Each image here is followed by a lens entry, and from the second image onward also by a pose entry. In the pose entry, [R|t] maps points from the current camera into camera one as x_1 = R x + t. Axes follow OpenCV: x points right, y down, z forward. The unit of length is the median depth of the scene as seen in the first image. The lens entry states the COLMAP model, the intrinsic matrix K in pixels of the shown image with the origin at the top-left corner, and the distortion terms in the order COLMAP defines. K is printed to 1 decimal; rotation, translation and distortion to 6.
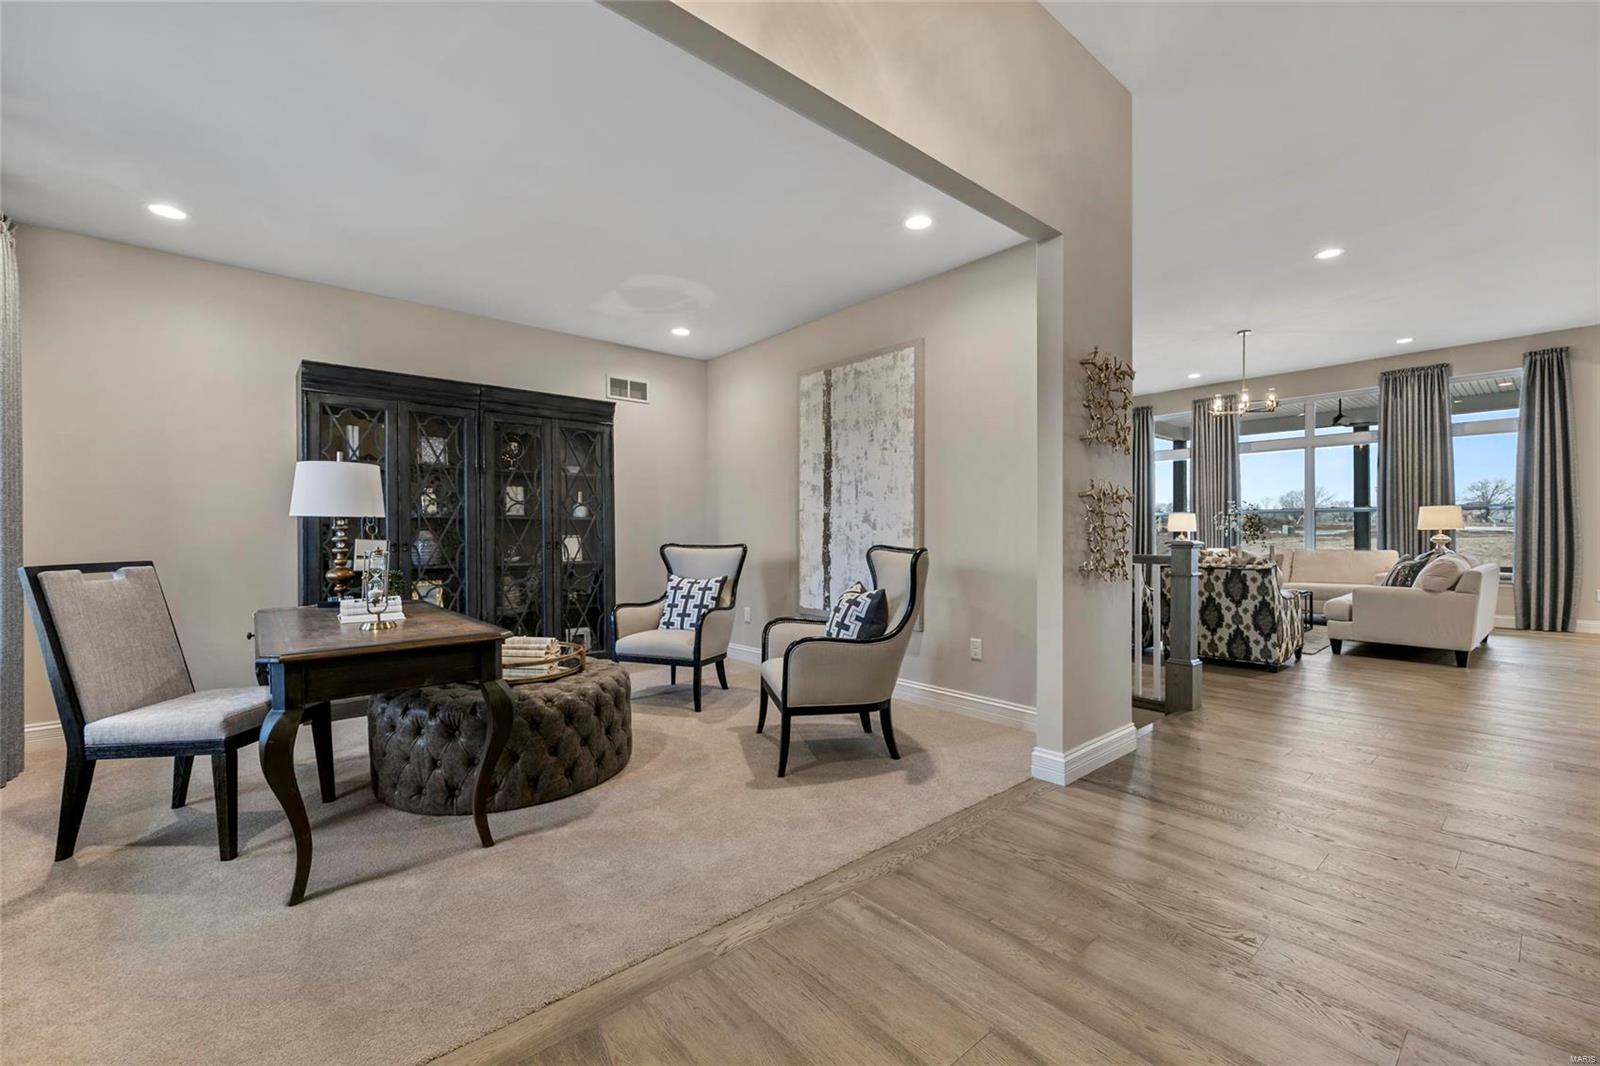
lens RADIAL K [[663.9, 0, 805.1], [0, 663.9, 539.7], [0, 0, 1]] dist [0.007303, -0.002419]
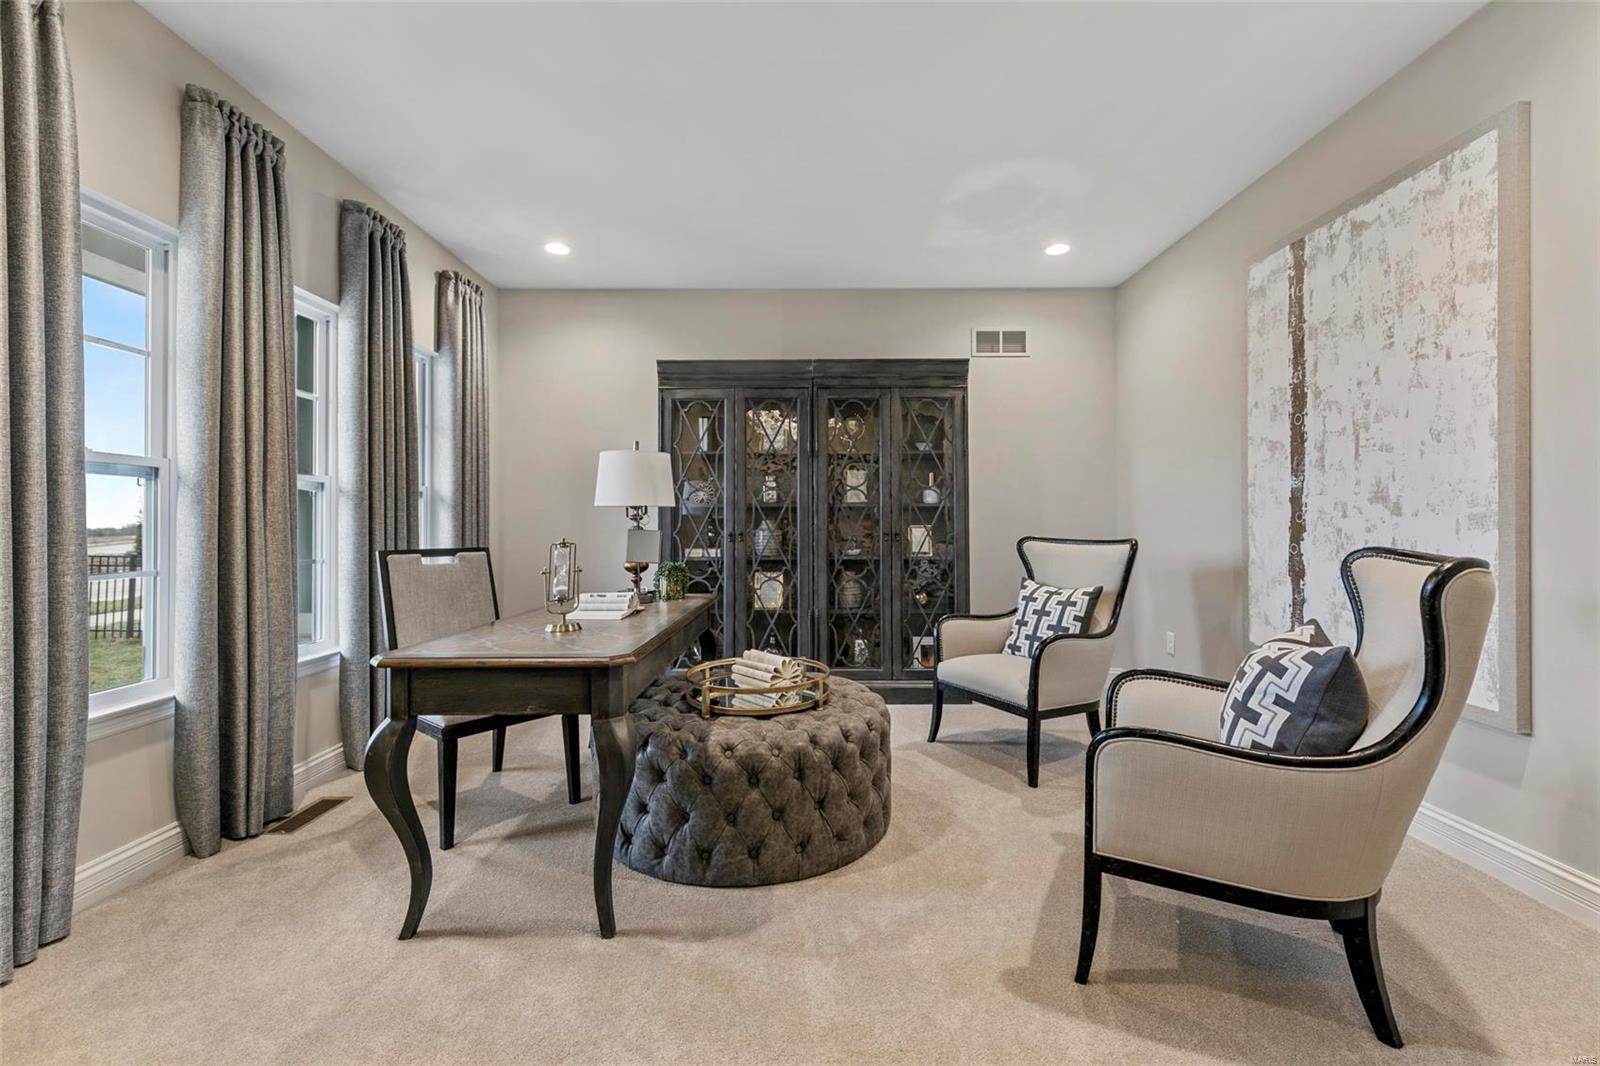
lens RADIAL K [[663.9, 0, 802.3], [0, 663.9, 521.0], [0, 0, 1]] dist [0.007303, -0.002419]
pose [[0.750166, -0.002141, -0.661246, 0.104000], [-0.006221, 0.999928, -0.010296, -0.002634], [0.661220, 0.011837, 0.750099, 0.311605]]
